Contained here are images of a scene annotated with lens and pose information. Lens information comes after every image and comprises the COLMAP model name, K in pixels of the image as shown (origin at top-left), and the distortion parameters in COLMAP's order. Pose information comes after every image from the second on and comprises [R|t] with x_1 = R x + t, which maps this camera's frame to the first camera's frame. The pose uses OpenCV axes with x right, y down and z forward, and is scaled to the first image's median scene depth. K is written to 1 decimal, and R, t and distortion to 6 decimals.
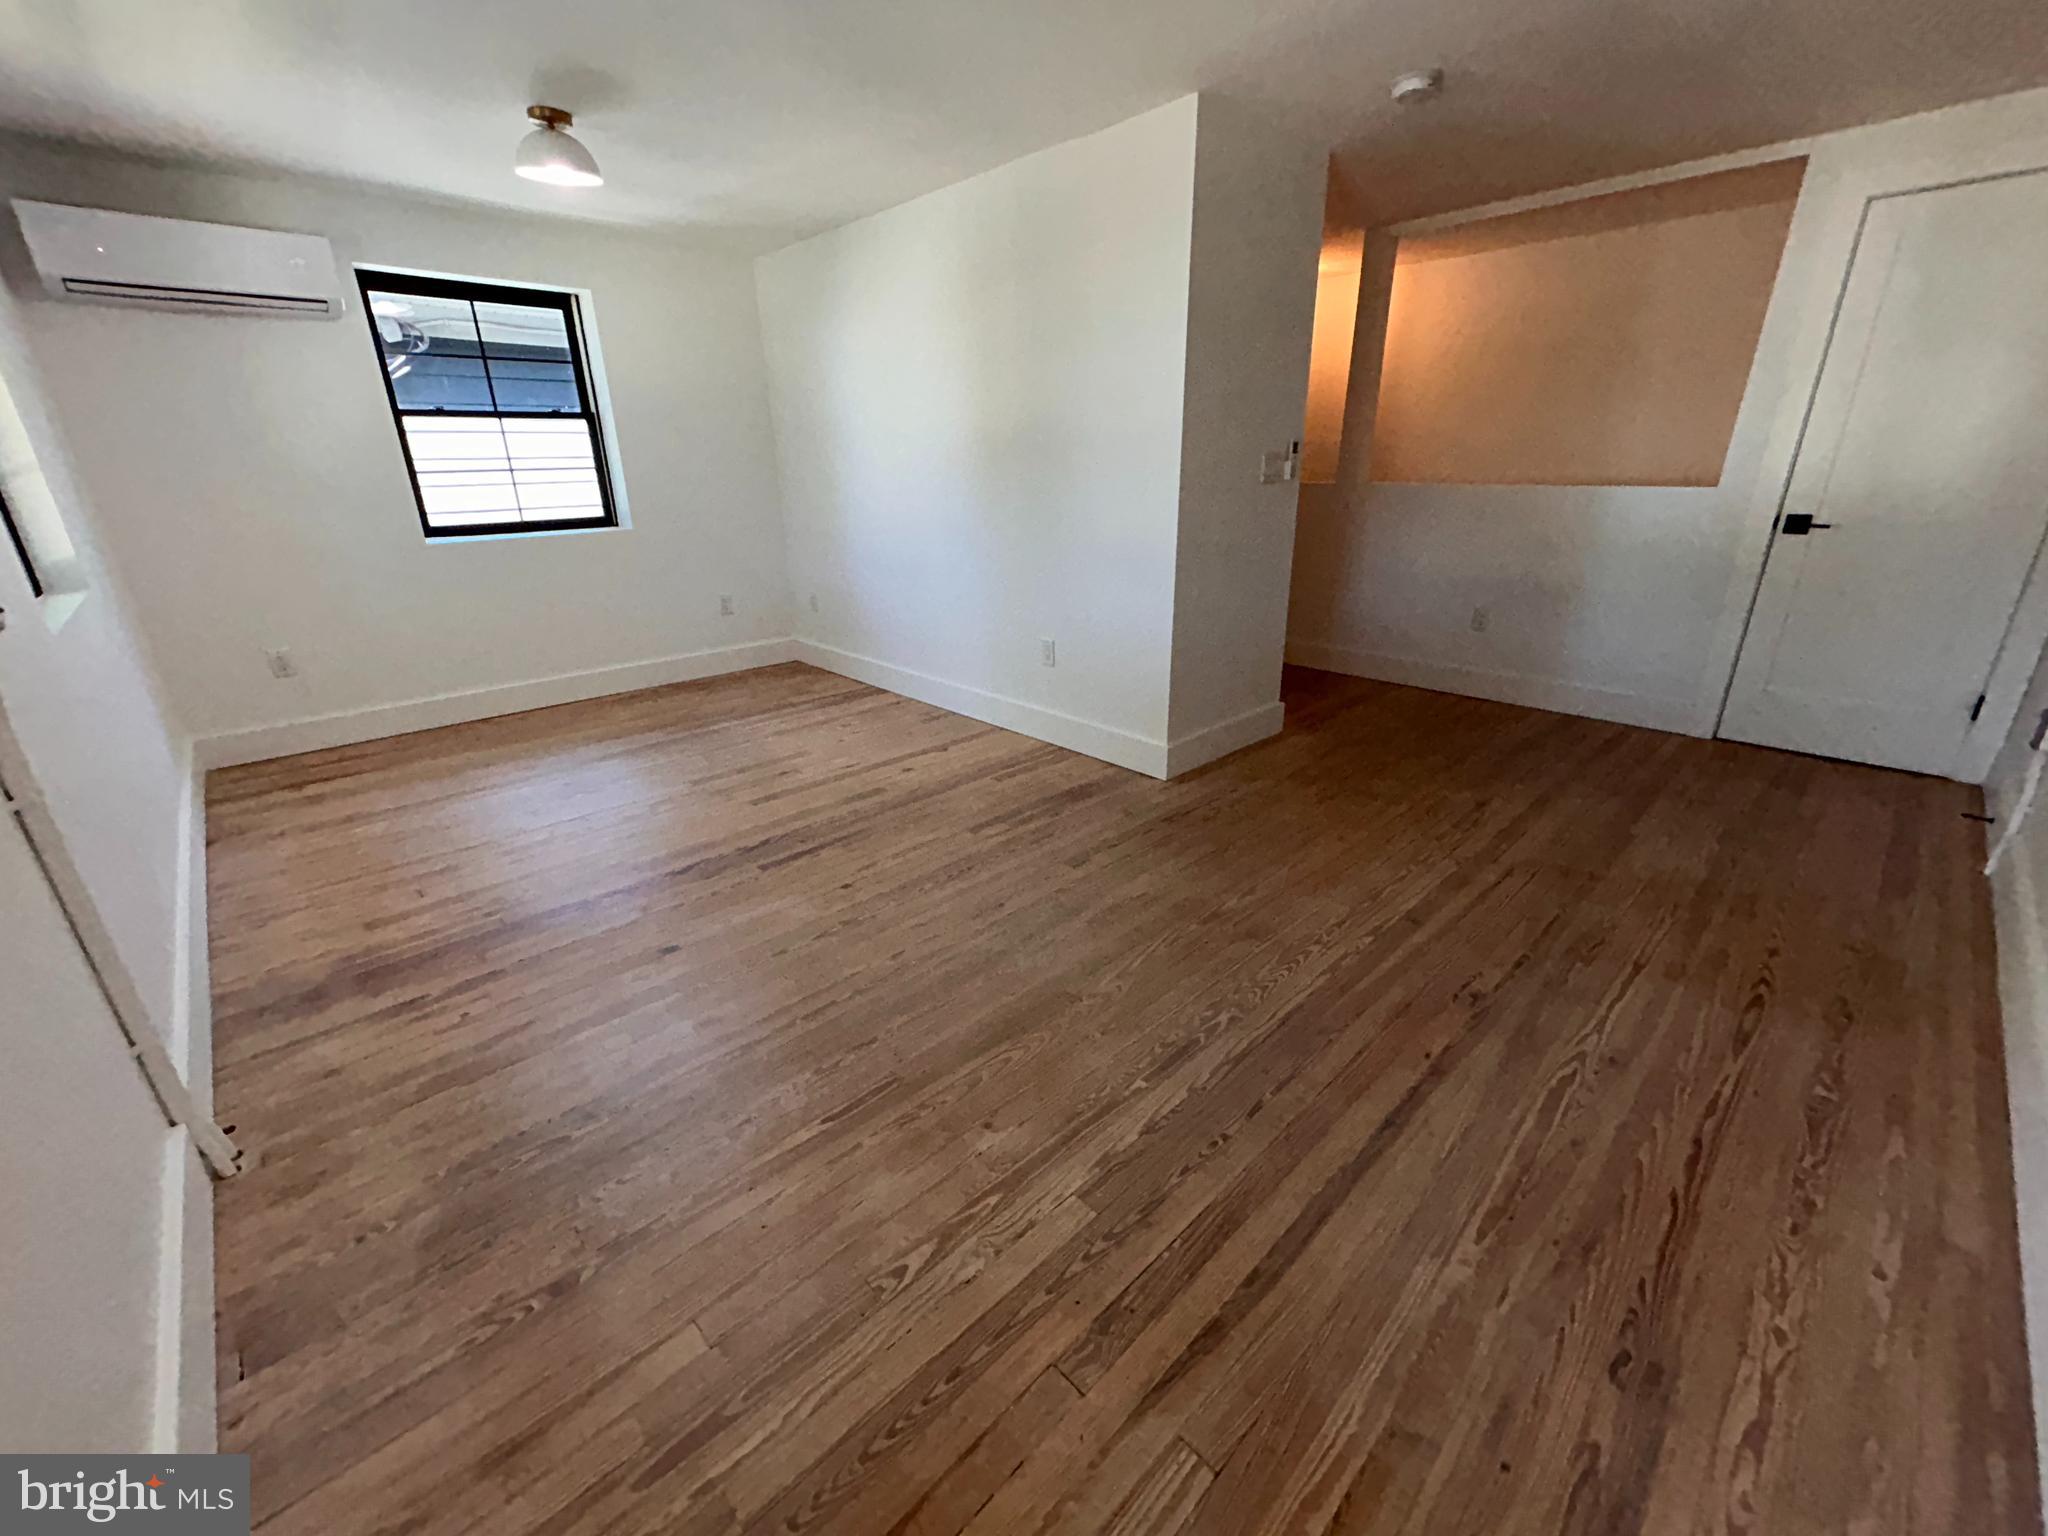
lens RADIAL K [[824.9, 0, 1022.2], [0, 824.9, 763.2], [0, 0, 1]] dist [-0.000887, 0.001387]
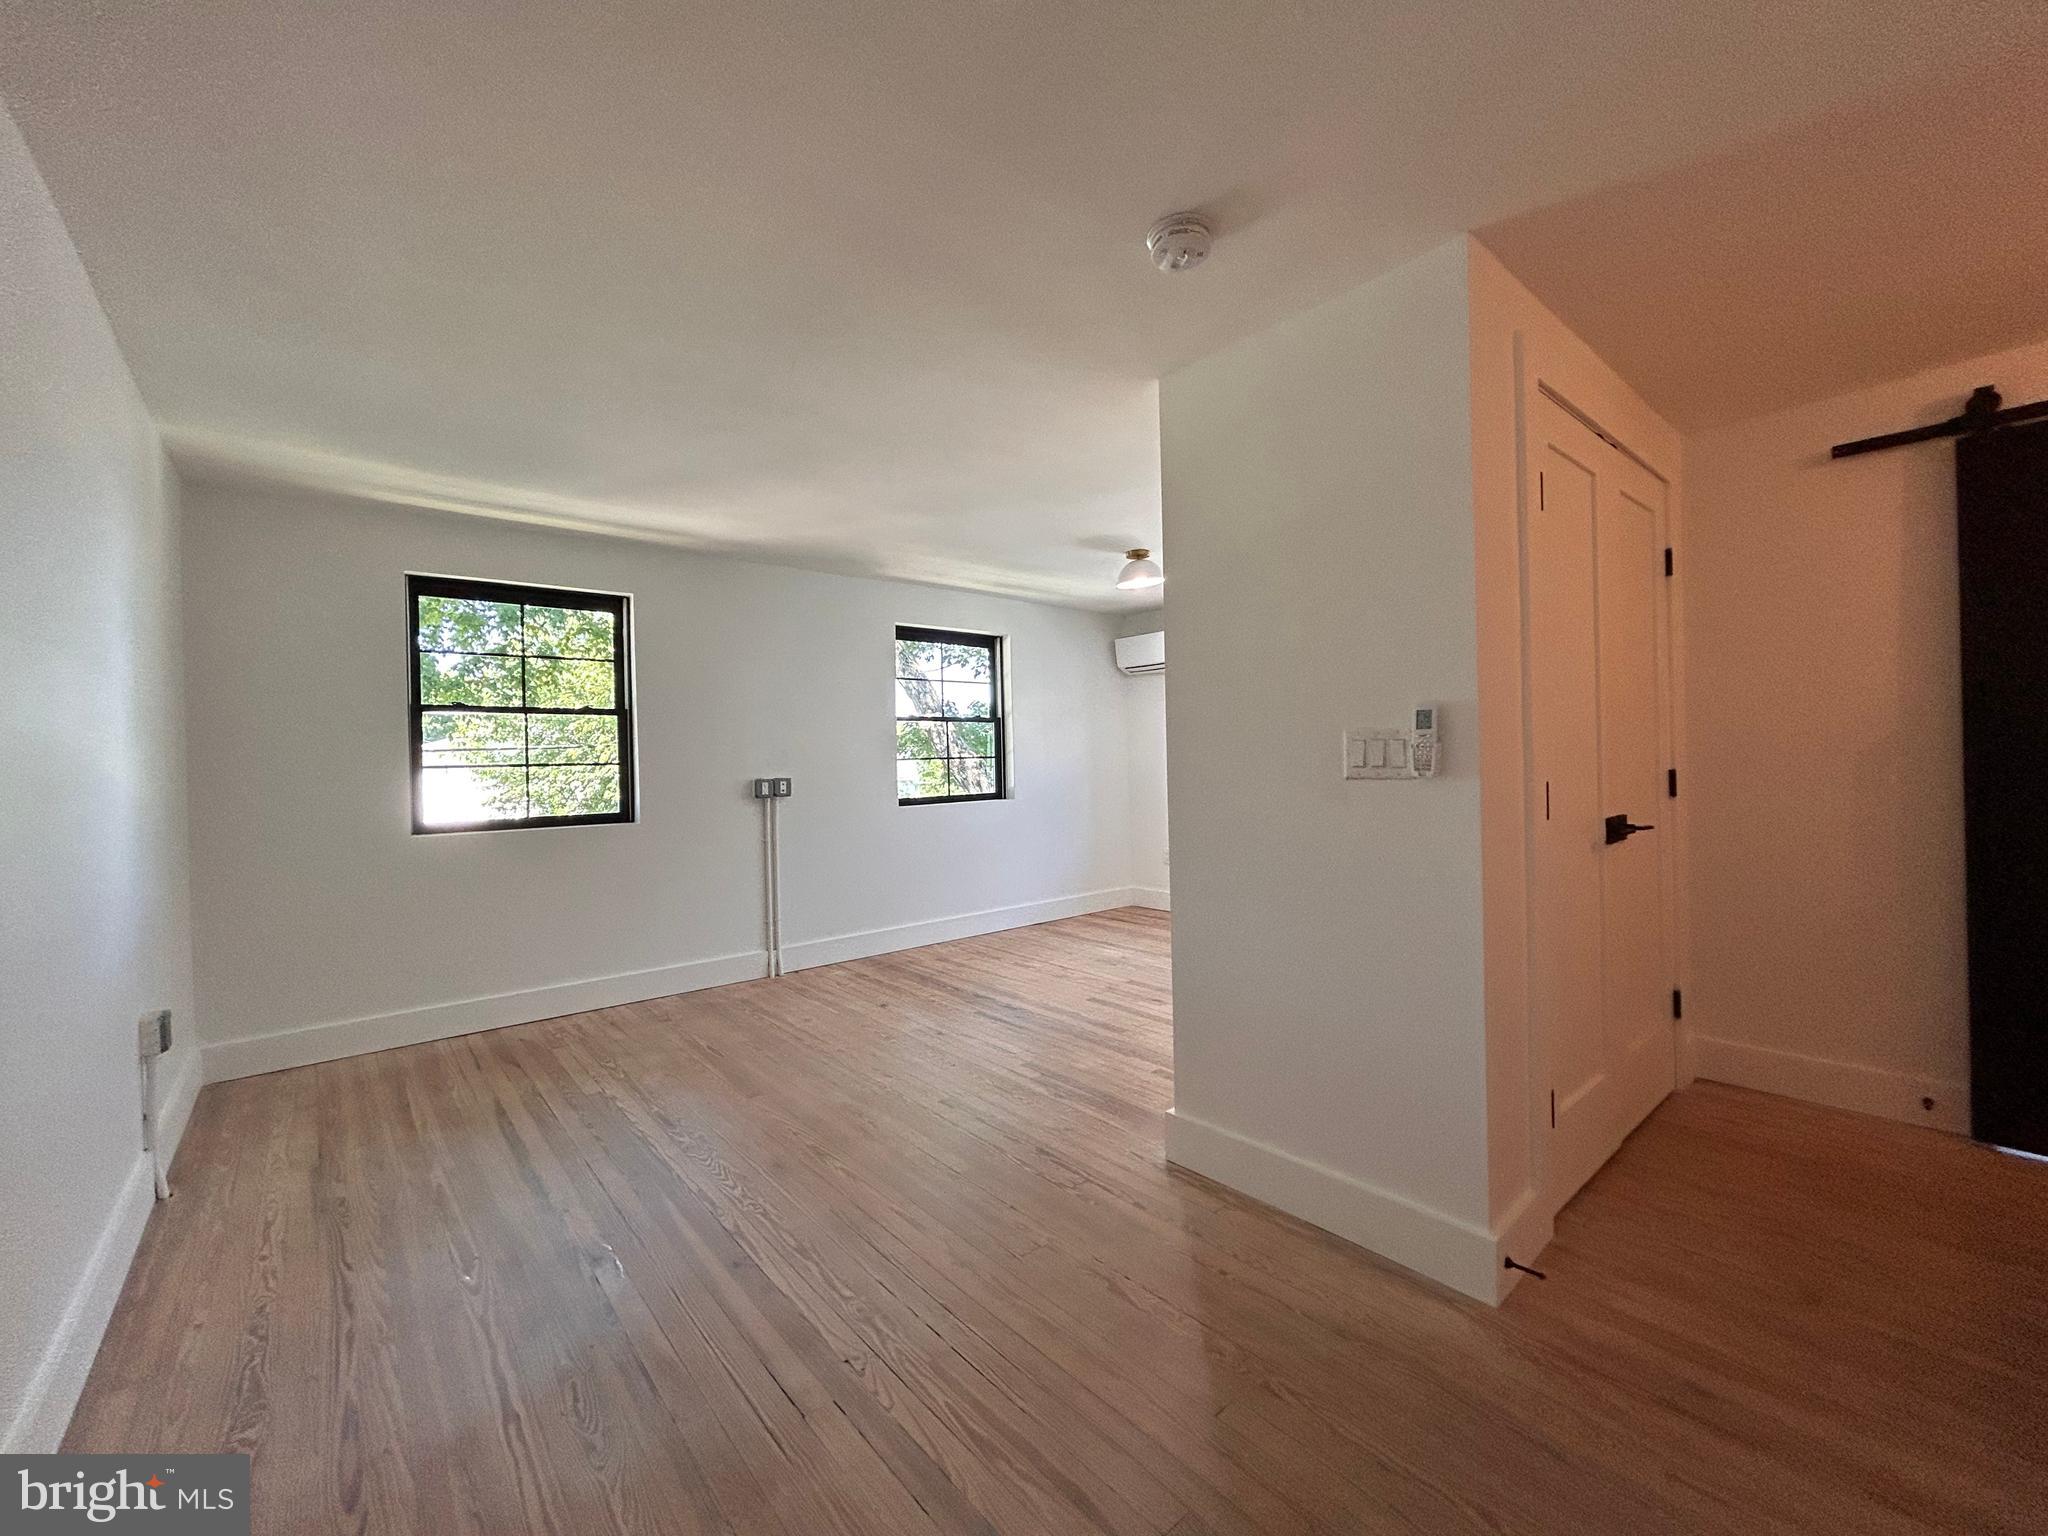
lens RADIAL K [[824.9, 0, 1022.6], [0, 824.9, 761.3], [0, 0, 1]] dist [-0.000887, 0.001387]
pose [[-0.050611, 0.018580, -0.998546, 1.129756], [-0.327025, 0.944398, 0.034147, -0.368438], [0.943659, 0.328278, -0.041721, 0.993758]]
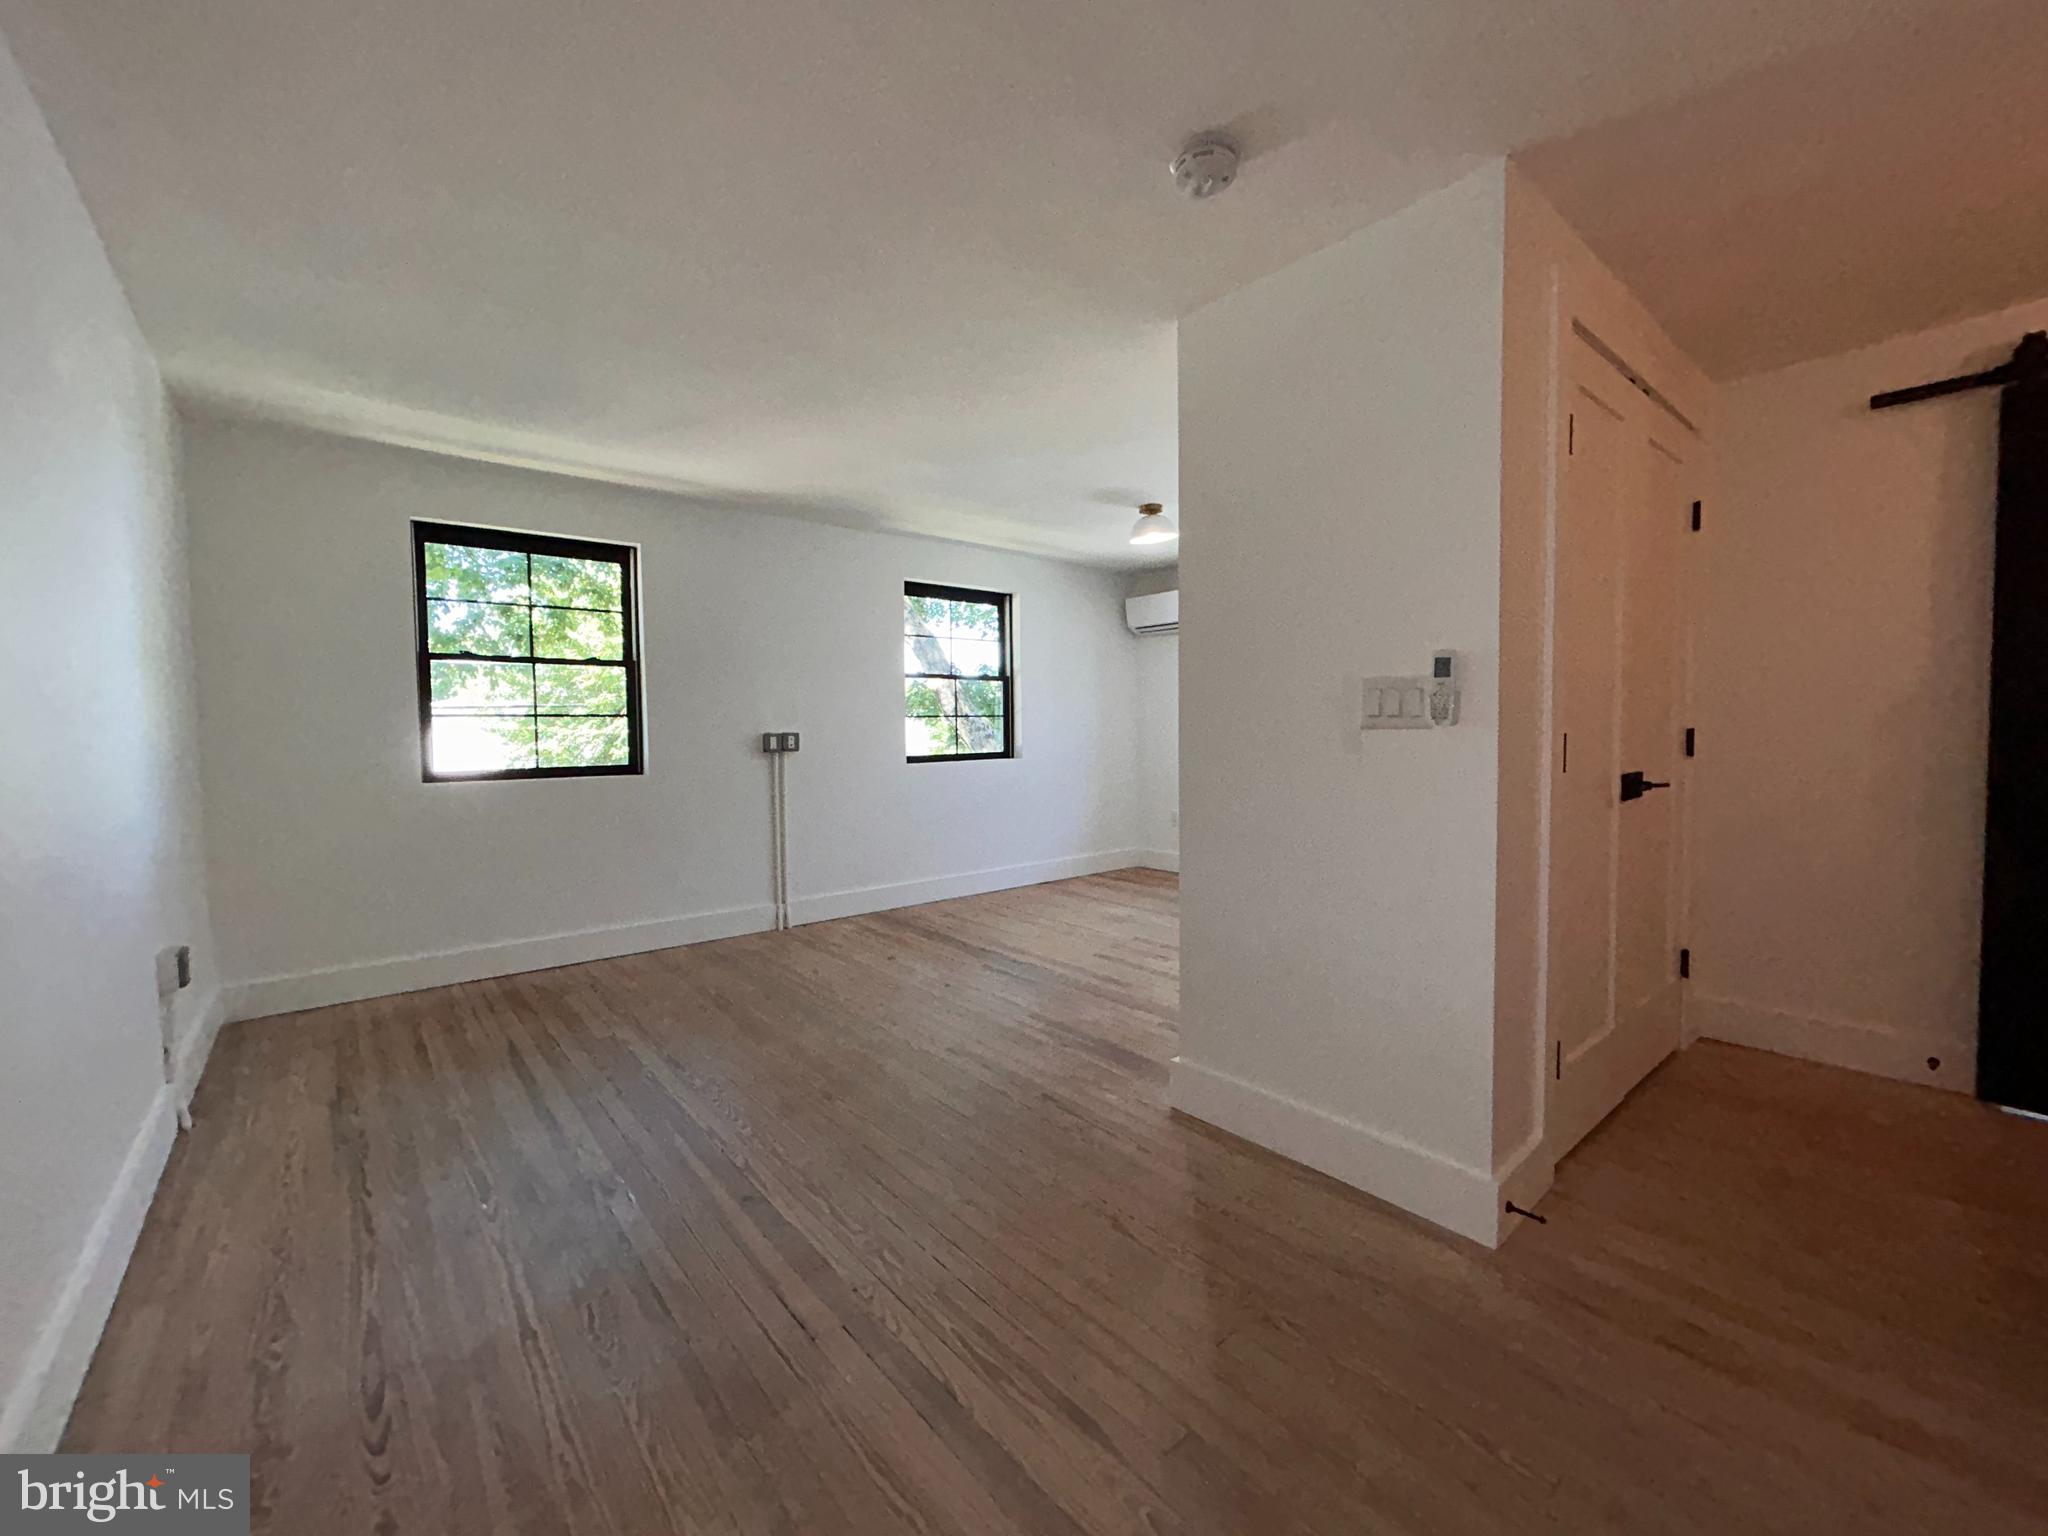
lens RADIAL K [[824.9, 0, 1023.2], [0, 824.9, 761.9], [0, 0, 1]] dist [-0.000887, 0.001387]
pose [[-0.058545, 0.059116, -0.996533, 1.124296], [-0.337174, 0.938412, 0.075476, -0.348674], [0.939620, 0.340424, -0.035007, 0.996597]]
